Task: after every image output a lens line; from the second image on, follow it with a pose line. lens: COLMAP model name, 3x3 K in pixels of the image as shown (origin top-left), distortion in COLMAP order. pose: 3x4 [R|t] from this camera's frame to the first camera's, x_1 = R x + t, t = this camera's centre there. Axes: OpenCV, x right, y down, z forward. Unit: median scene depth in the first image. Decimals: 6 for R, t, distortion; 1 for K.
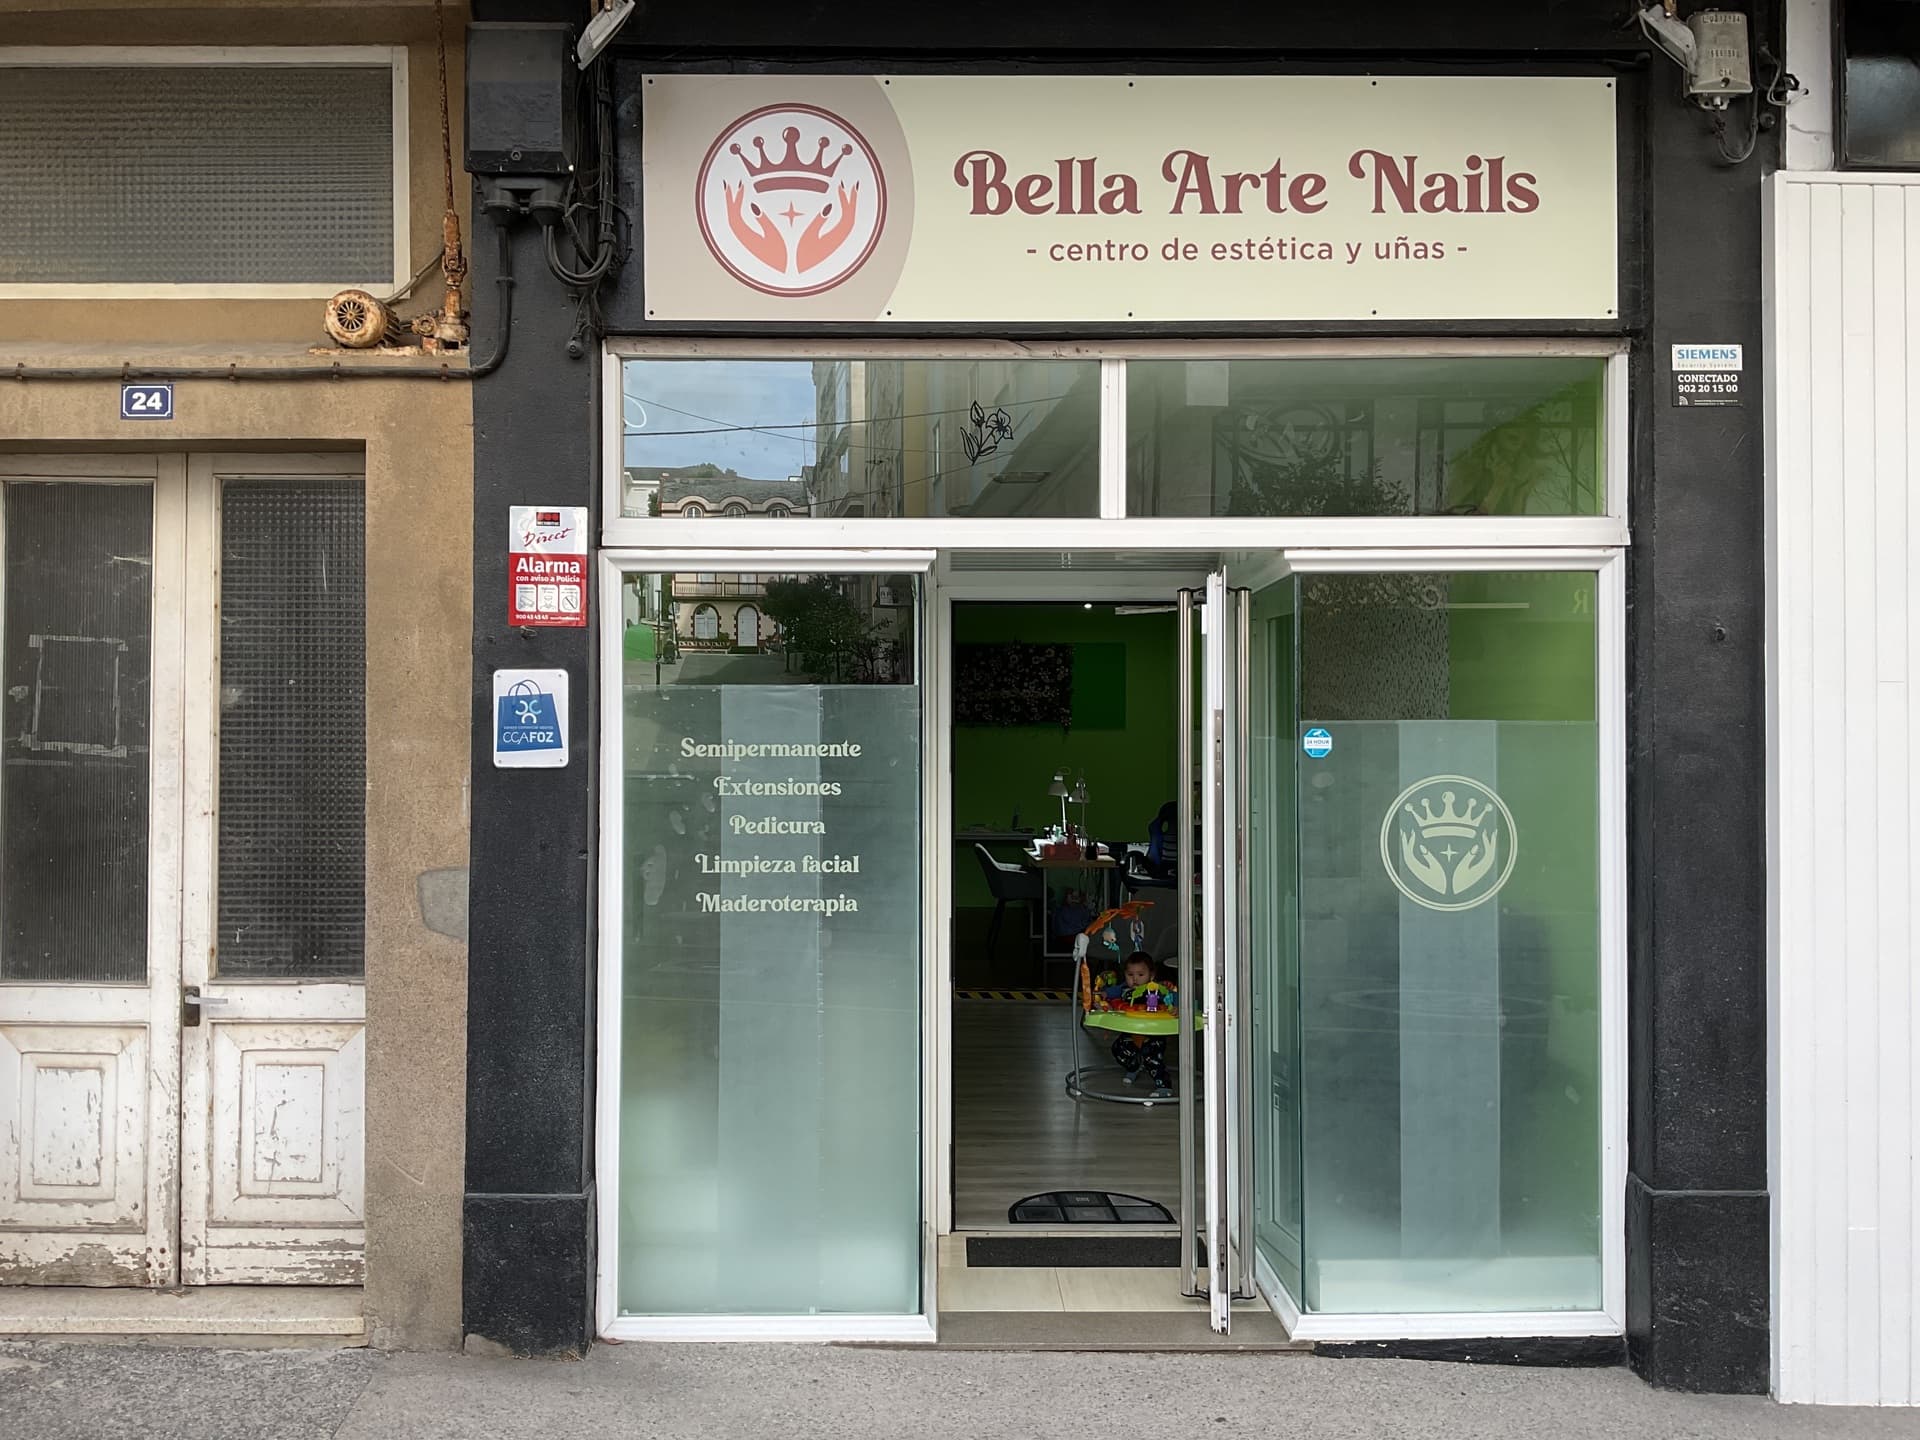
lens RADIAL K [[1593.0, 0, 959.1], [0, 1593.0, 717.9], [0, 0, 1]] dist [0.105615, -0.201067]
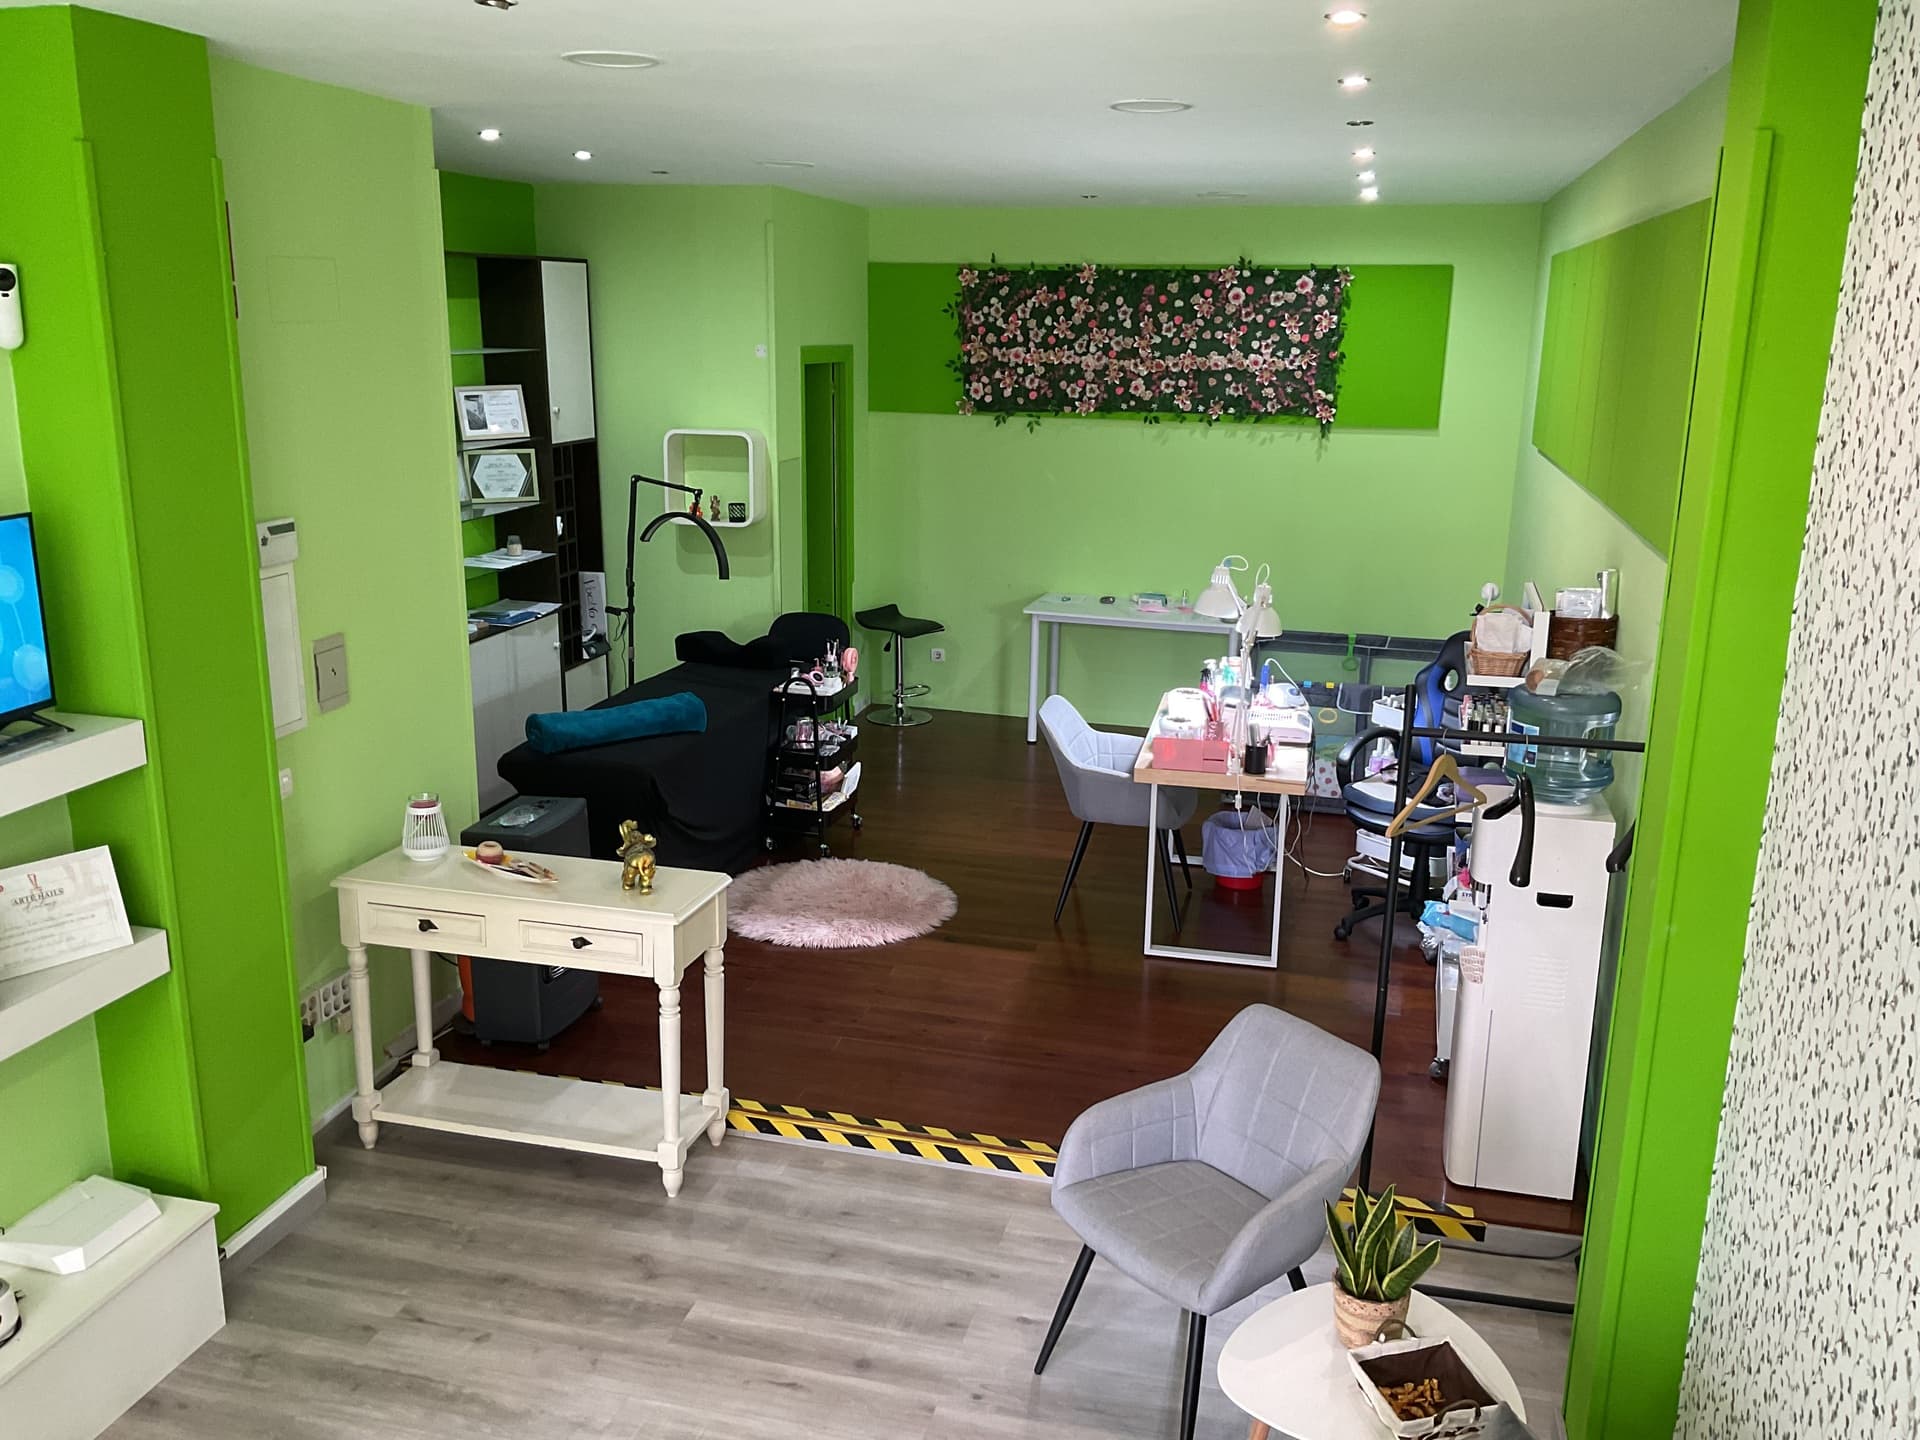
lens RADIAL K [[1593.0, 0, 960.2], [0, 1593.0, 729.3], [0, 0, 1]] dist [0.105615, -0.201067]
pose [[0.966336, 0.076354, -0.245694, 0.089486], [-0.010519, 0.965876, 0.258792, -0.035129], [0.257069, -0.247496, 0.934163, 0.425145]]
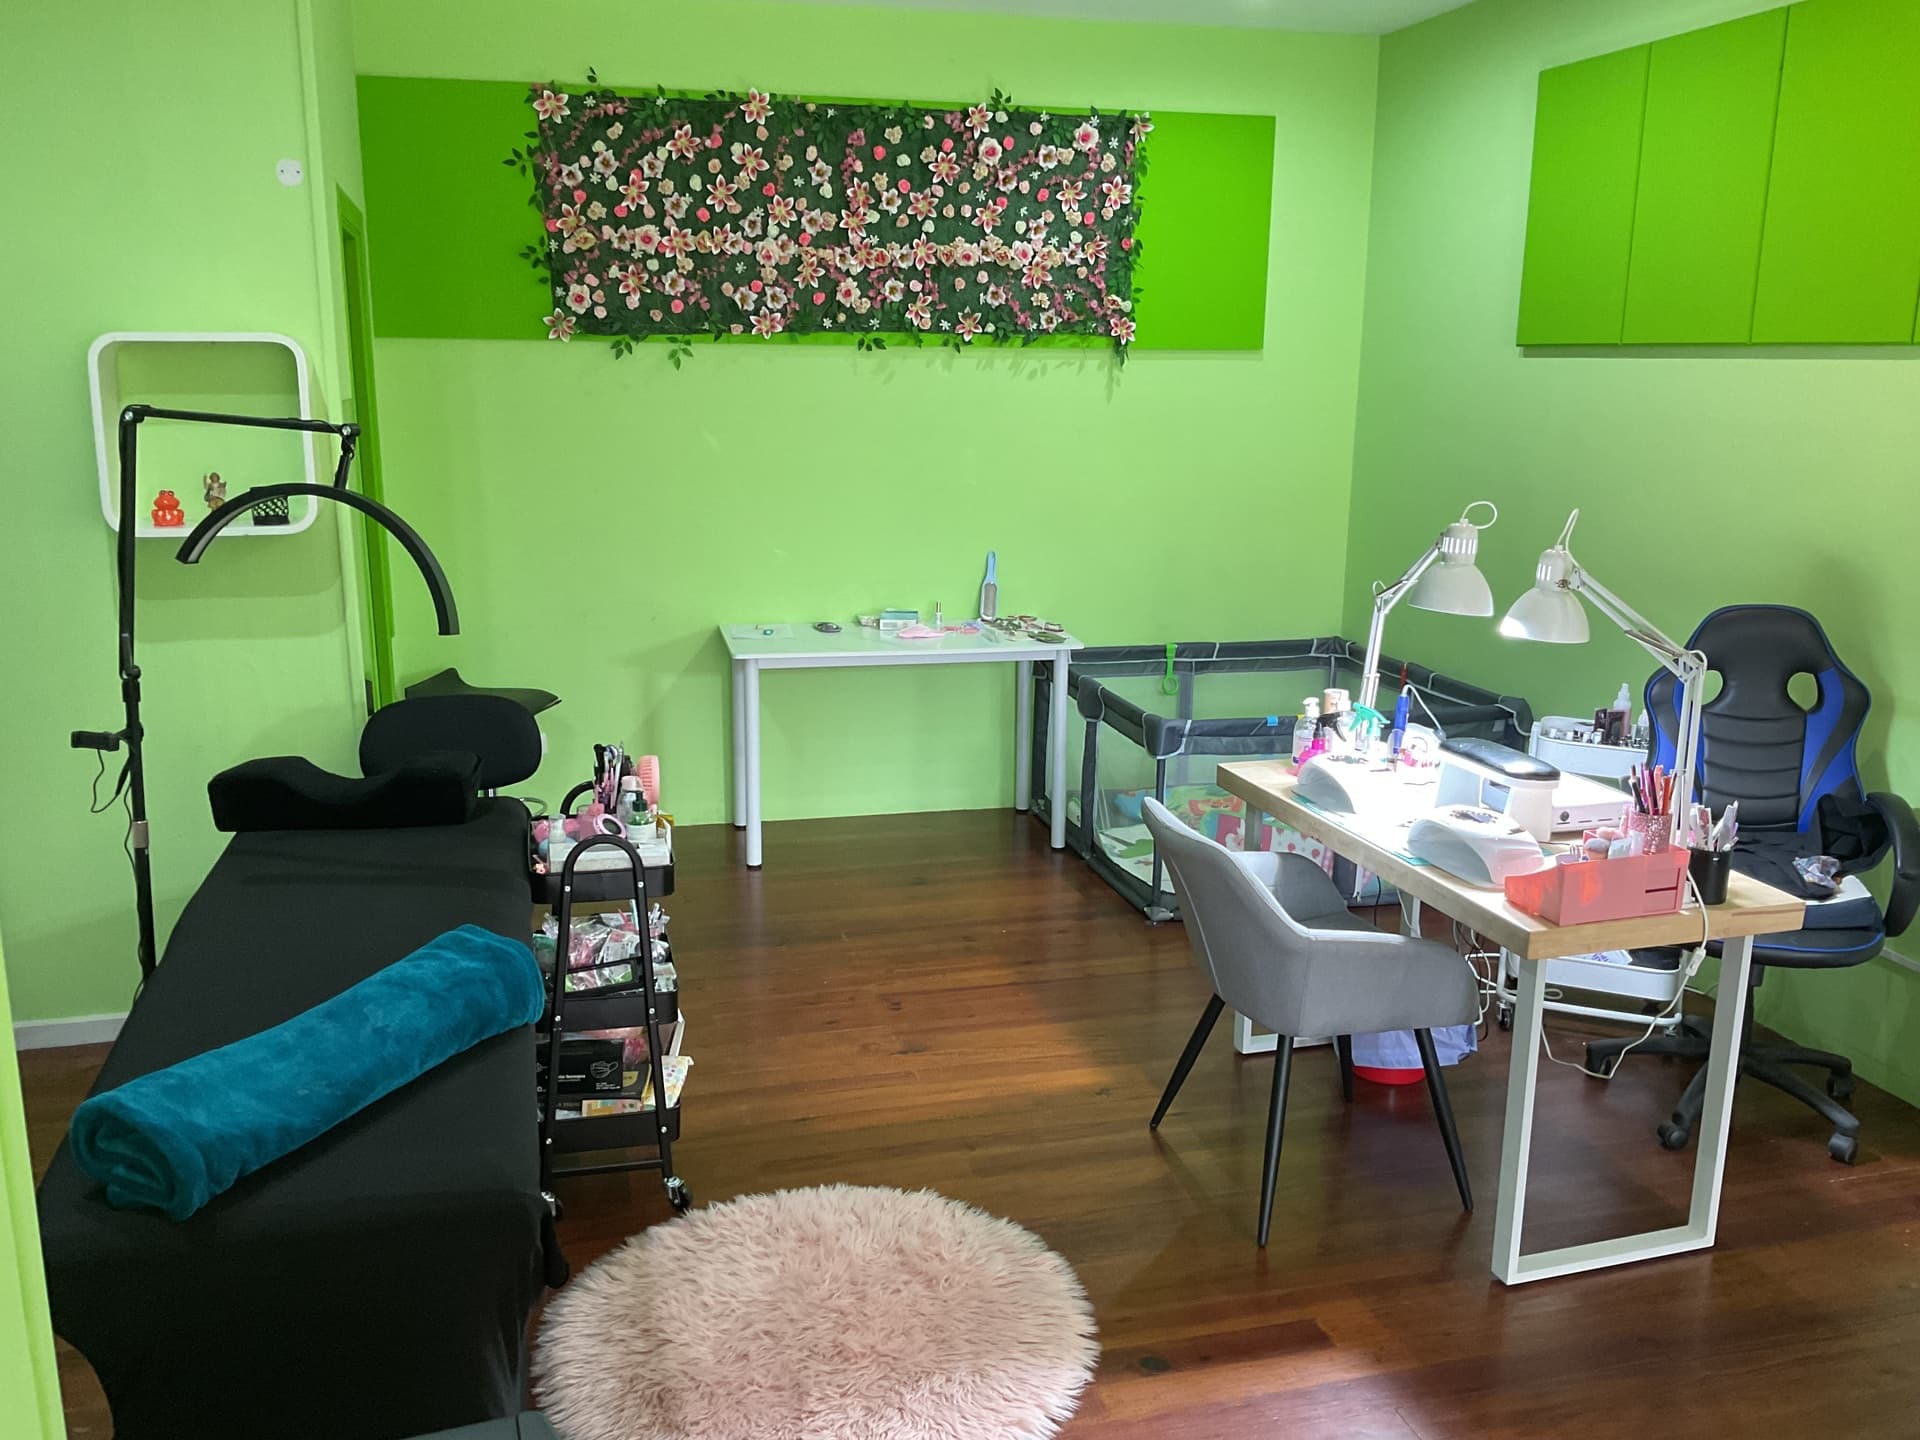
lens RADIAL K [[1593.0, 0, 964.3], [0, 1593.0, 720.1], [0, 0, 1]] dist [0.105615, -0.201067]
pose [[0.966563, -0.050572, 0.251394, -0.069190], [-0.008756, 0.973279, 0.229458, 0.004679], [-0.256281, -0.223987, 0.940293, 0.630722]]
